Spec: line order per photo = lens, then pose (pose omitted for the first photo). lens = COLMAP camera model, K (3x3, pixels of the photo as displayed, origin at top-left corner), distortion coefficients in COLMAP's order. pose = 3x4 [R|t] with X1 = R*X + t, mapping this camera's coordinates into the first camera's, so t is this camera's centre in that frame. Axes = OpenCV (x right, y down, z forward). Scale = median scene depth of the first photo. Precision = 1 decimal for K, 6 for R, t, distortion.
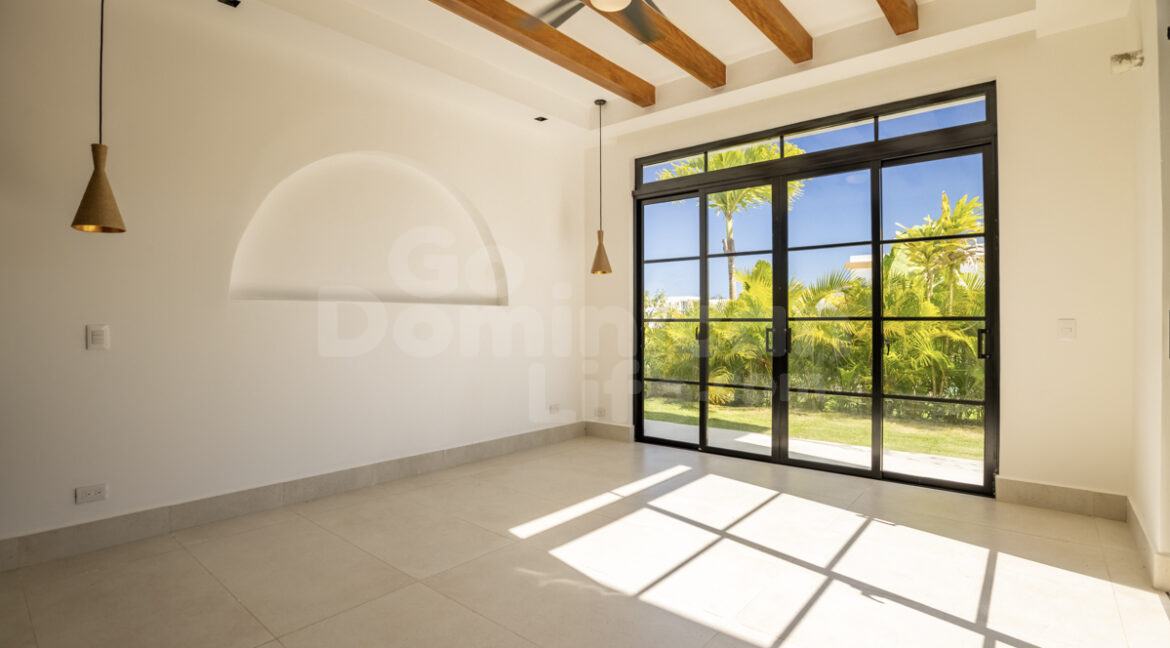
lens RADIAL K [[550.9, 0, 591.1], [0, 550.9, 322.4], [0, 0, 1]] dist [-0.048878, 0.000316]
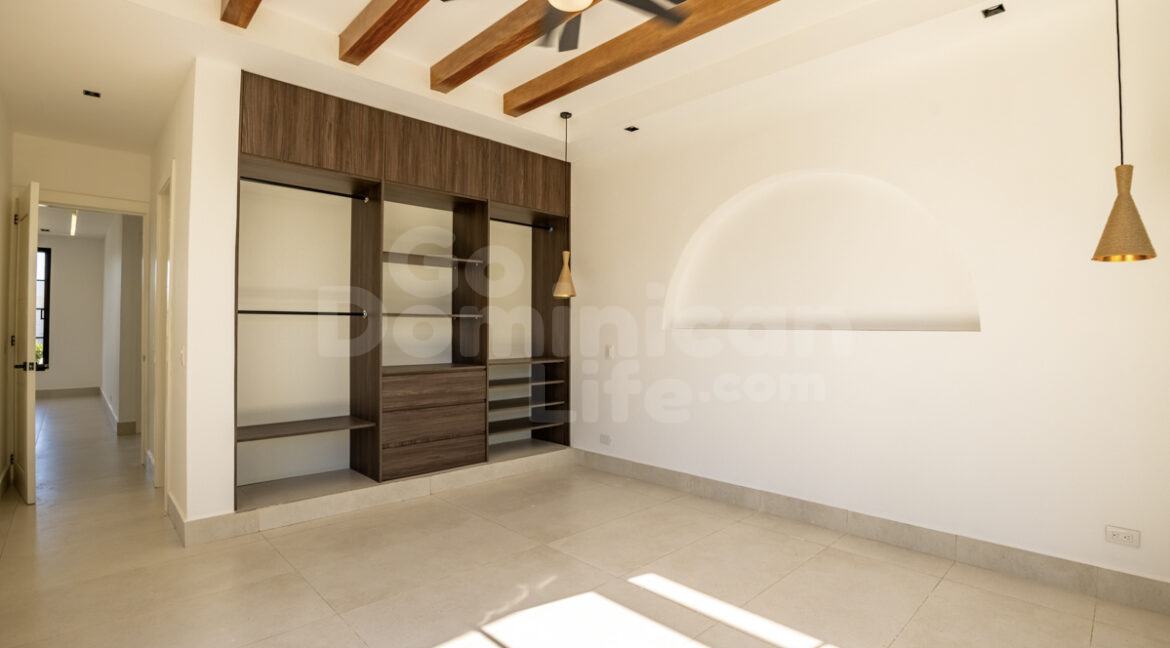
lens RADIAL K [[550.9, 0, 591.1], [0, 550.9, 322.4], [0, 0, 1]] dist [-0.048878, 0.000316]
pose [[-0.097655, -0.020359, -0.995012, 0.775473], [-0.021521, 0.999600, -0.018341, -0.029111], [0.994988, 0.019623, -0.098054, 0.954350]]
